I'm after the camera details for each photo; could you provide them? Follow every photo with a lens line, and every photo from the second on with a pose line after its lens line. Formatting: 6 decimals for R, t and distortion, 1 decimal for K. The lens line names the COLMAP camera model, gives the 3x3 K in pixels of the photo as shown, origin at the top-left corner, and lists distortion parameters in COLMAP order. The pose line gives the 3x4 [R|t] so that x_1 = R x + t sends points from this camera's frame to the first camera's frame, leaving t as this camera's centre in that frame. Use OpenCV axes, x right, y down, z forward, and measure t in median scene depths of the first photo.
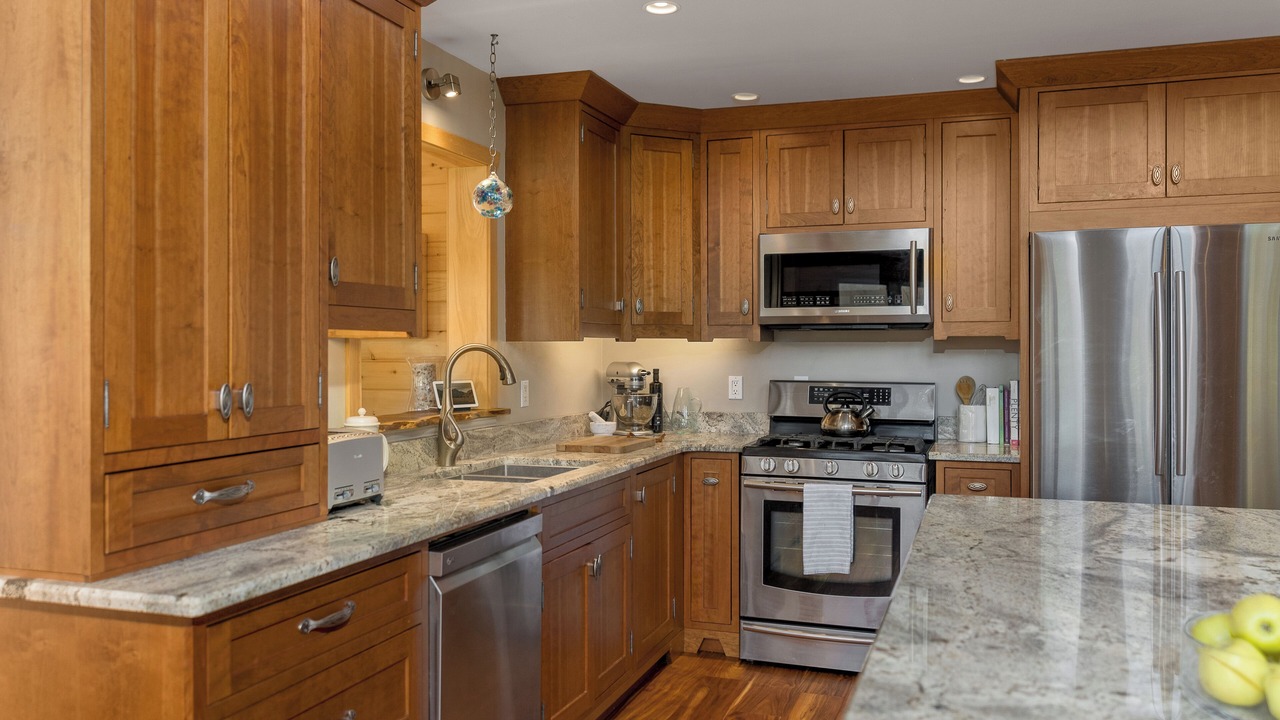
lens RADIAL K [[1010.1, 0, 642.0], [0, 1010.1, 357.1], [0, 0, 1]] dist [0.009568, 0.003737]
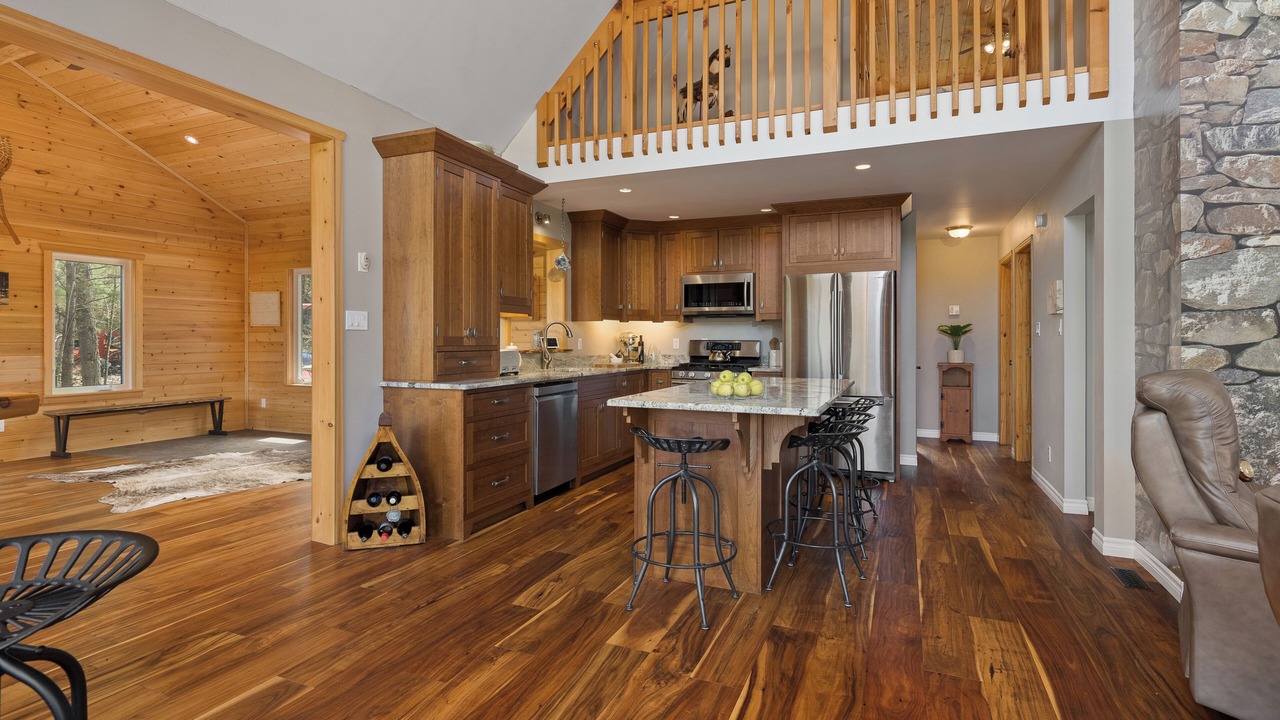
lens RADIAL K [[615.2, 0, 638.4], [0, 615.2, 350.5], [0, 0, 1]] dist [-0.000826, 0.000008]
pose [[0.997441, 0.003063, -0.071425, 0.143367], [-0.002347, 0.999946, 0.010104, 0.042884], [0.071452, -0.009911, 0.997395, -0.495424]]
